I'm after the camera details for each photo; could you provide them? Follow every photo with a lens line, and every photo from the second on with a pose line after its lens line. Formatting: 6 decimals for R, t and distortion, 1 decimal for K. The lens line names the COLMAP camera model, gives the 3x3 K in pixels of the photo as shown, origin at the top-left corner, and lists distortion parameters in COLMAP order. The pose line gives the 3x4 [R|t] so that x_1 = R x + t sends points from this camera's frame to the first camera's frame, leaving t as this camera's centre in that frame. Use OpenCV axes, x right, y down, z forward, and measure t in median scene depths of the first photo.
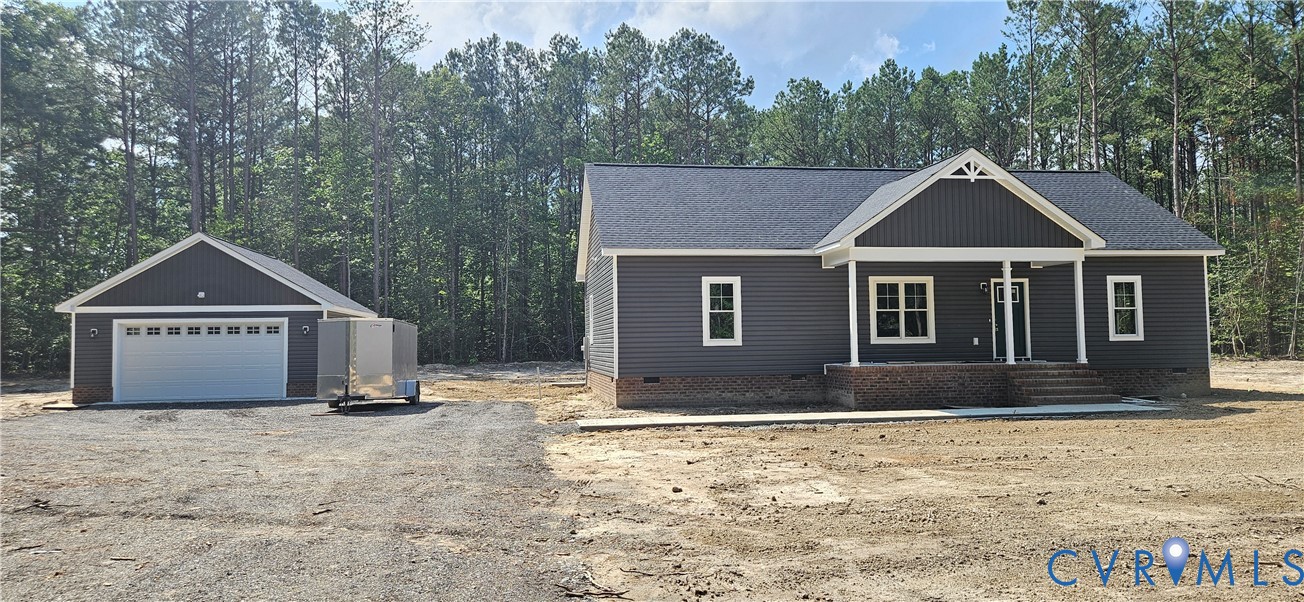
lens RADIAL K [[867.3, 0, 652.0], [0, 867.3, 301.0], [0, 0, 1]] dist [0.058279, -0.002116]
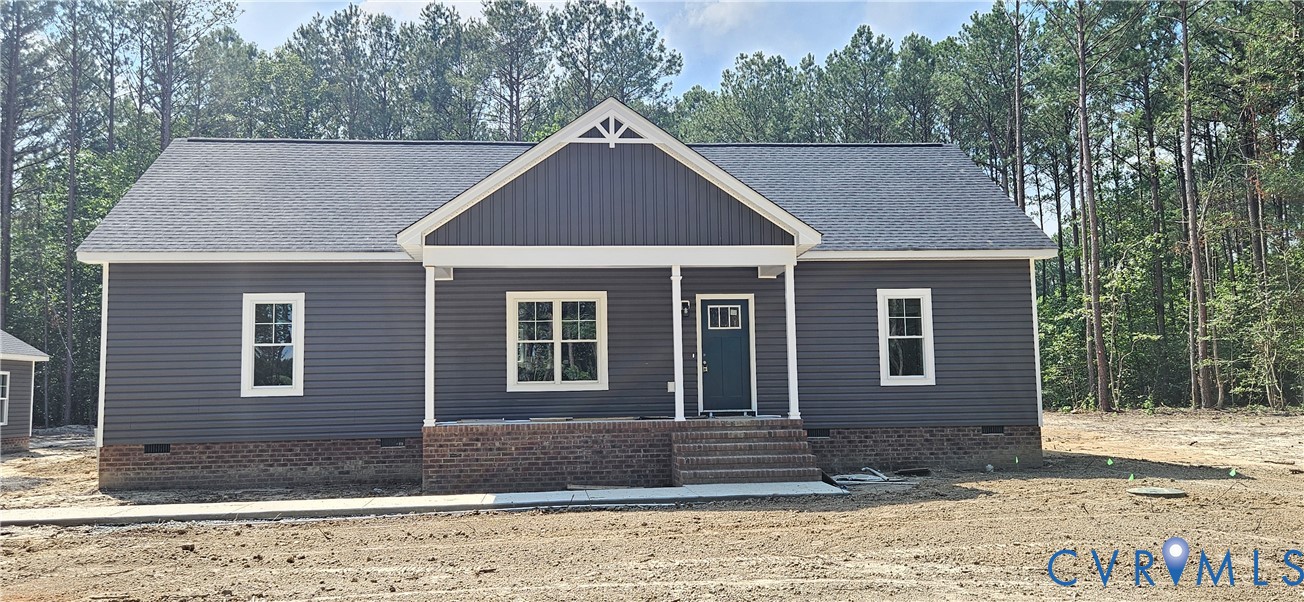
lens RADIAL K [[1037.6, 0, 652.0], [0, 1037.6, 301.0], [0, 0, 1]] dist [0.072532, -0.002673]
pose [[0.997799, -0.009245, -0.065668, 0.414371], [0.006656, 0.999196, -0.039527, 0.011476], [0.065981, 0.039003, 0.997058, 0.198876]]
